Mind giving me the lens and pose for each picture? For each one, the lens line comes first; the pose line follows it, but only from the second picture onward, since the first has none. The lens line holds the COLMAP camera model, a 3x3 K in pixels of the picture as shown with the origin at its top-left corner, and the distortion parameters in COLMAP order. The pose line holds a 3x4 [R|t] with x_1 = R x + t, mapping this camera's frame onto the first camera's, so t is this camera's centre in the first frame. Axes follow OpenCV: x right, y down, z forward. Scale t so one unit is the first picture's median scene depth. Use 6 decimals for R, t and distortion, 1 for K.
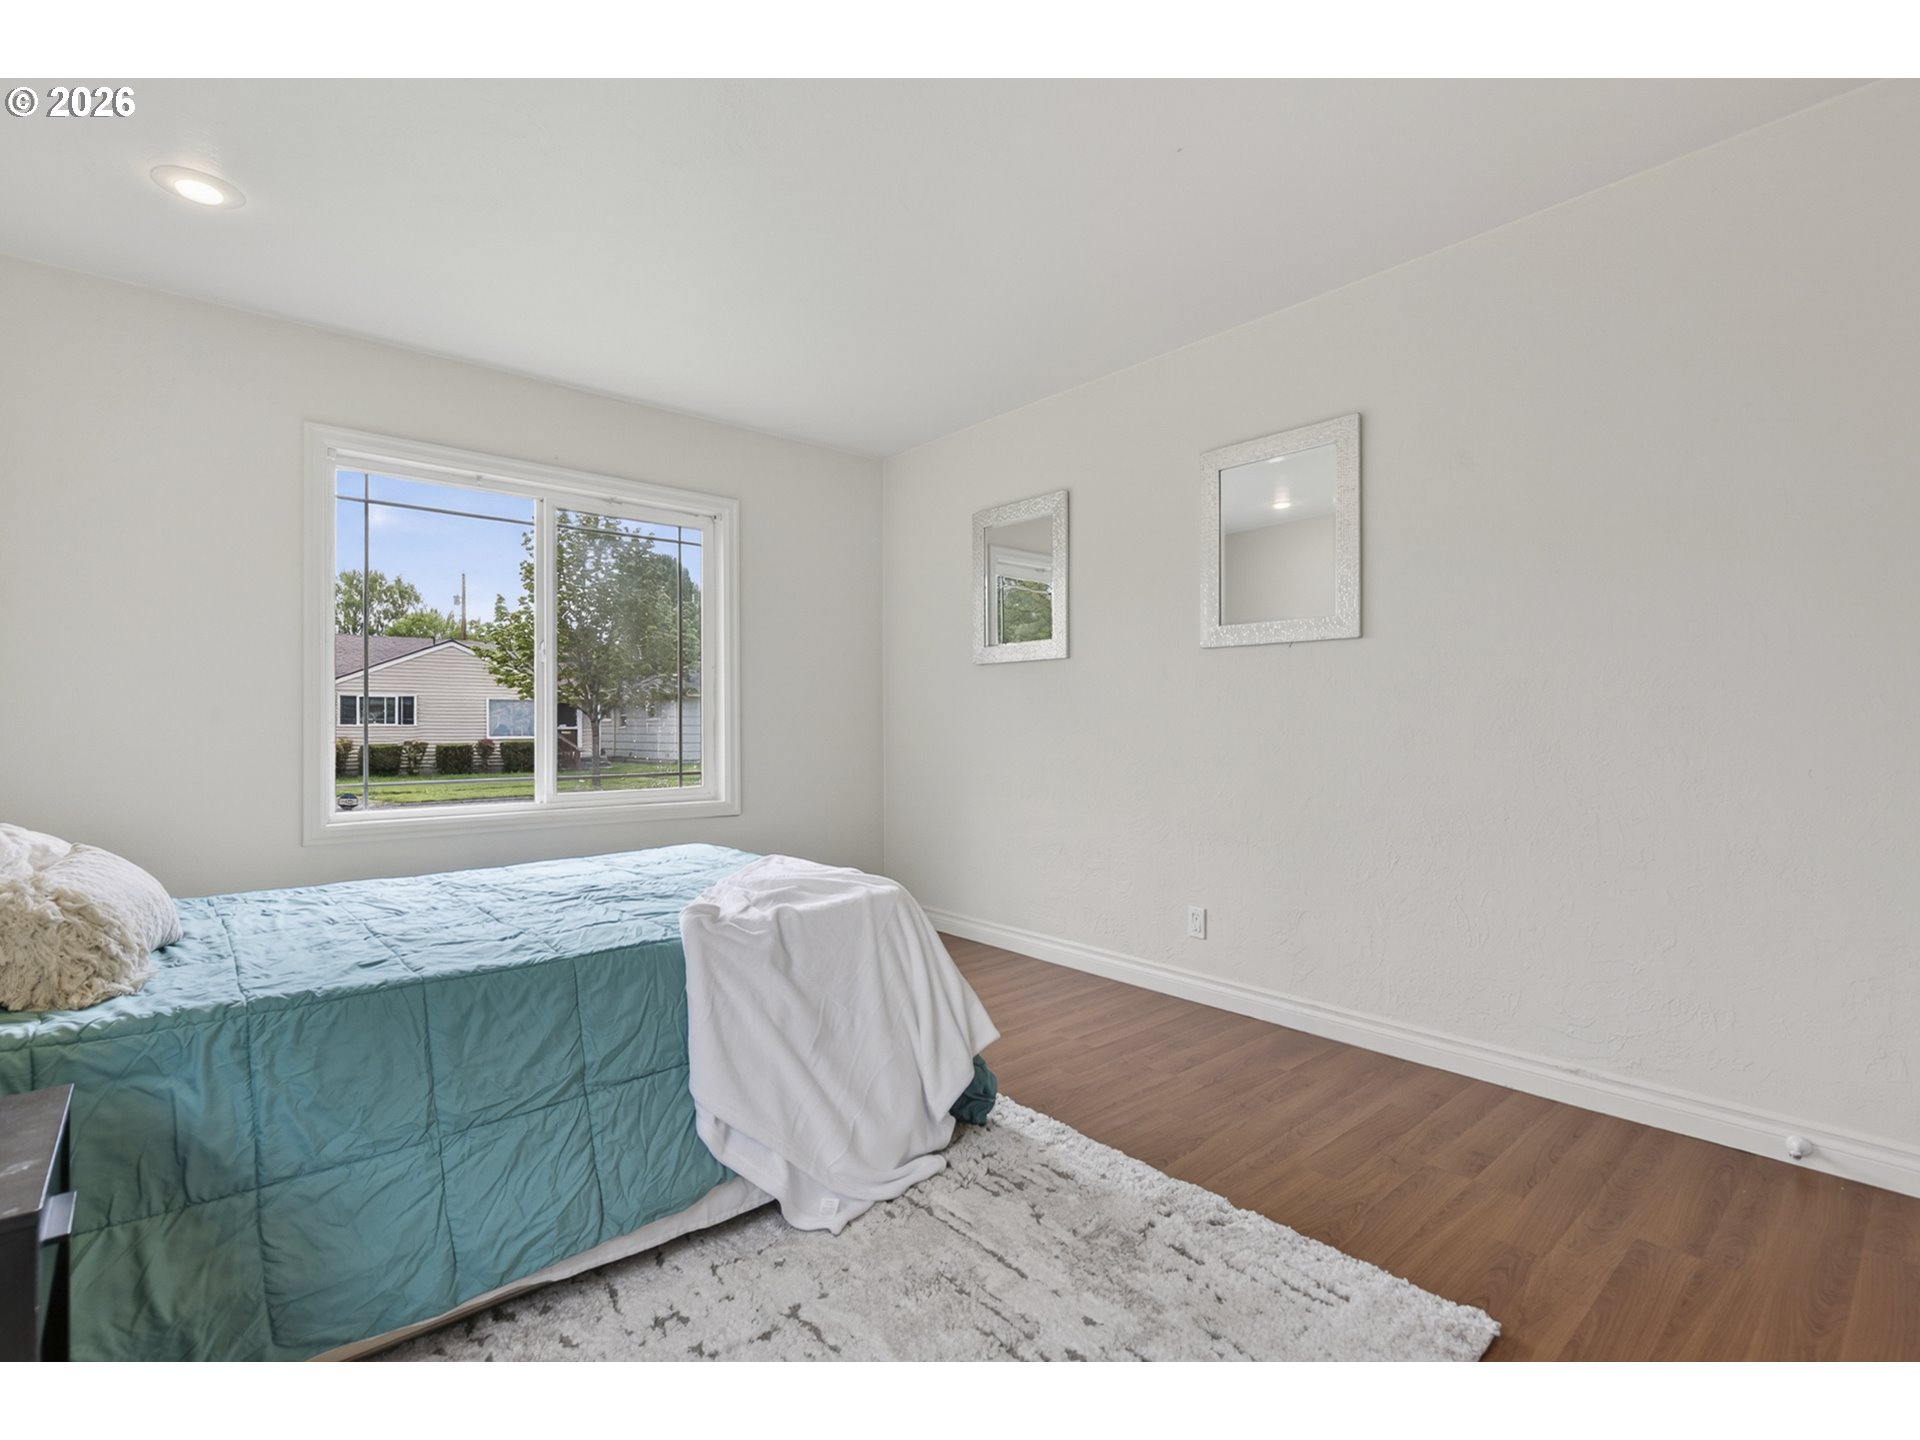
lens RADIAL K [[901.0, 0, 958.2], [0, 901.0, 699.5], [0, 0, 1]] dist [0.000771, -0.000313]
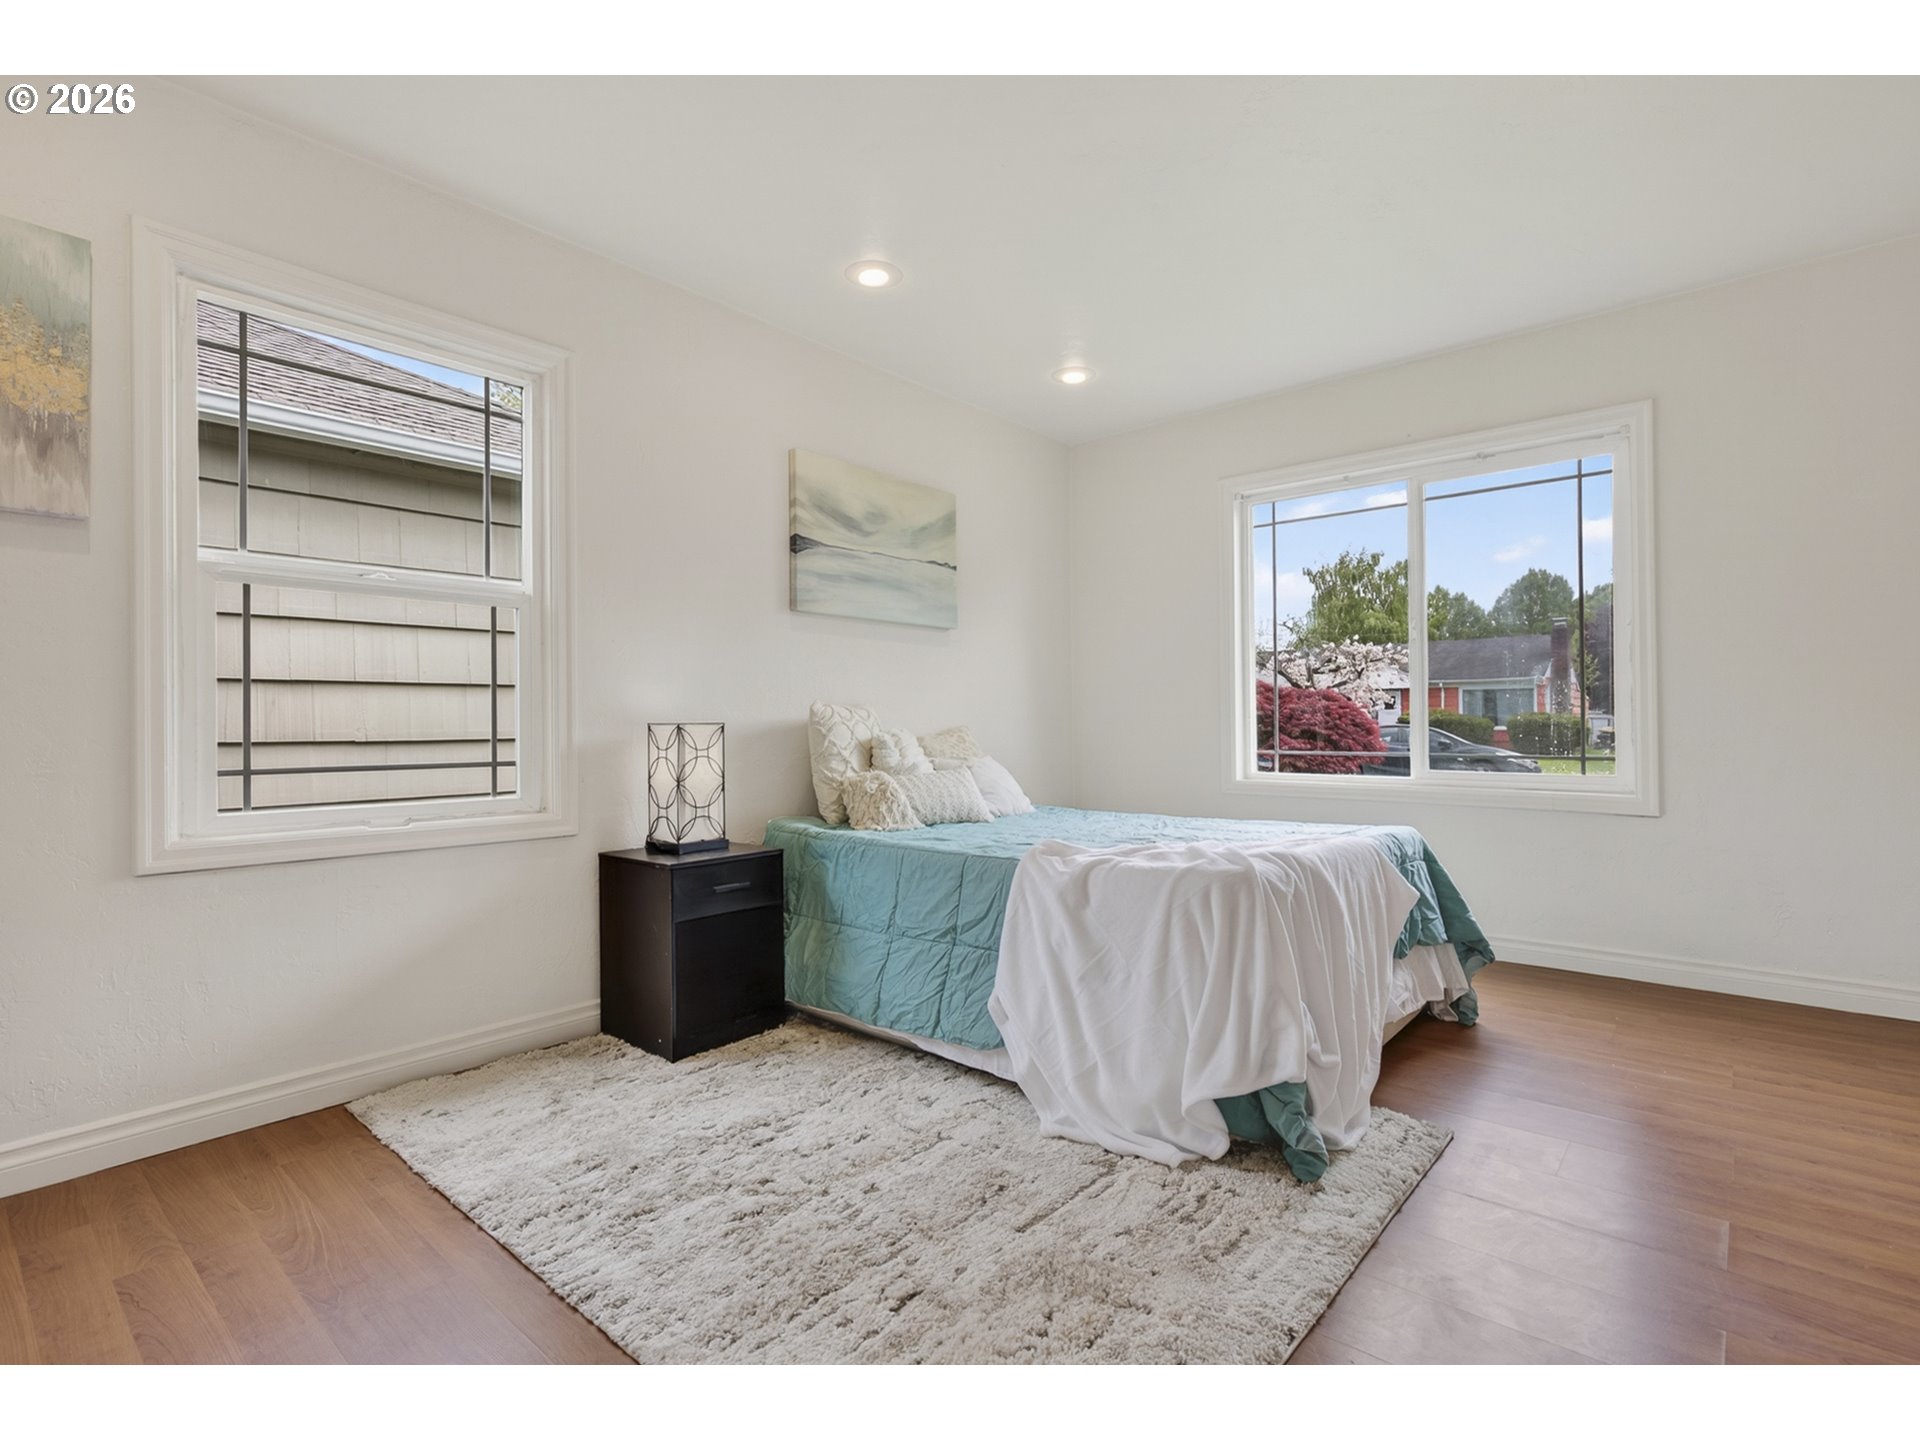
lens RADIAL K [[917.6, 0, 984.0], [0, 917.6, 719.0], [0, 0, 1]] dist [-0.000626, -0.000283]
pose [[0.145343, -0.002971, -0.989377, 1.039293], [0.035271, 0.999375, 0.002181, 0.059716], [0.988752, -0.035213, 0.145357, 0.795791]]
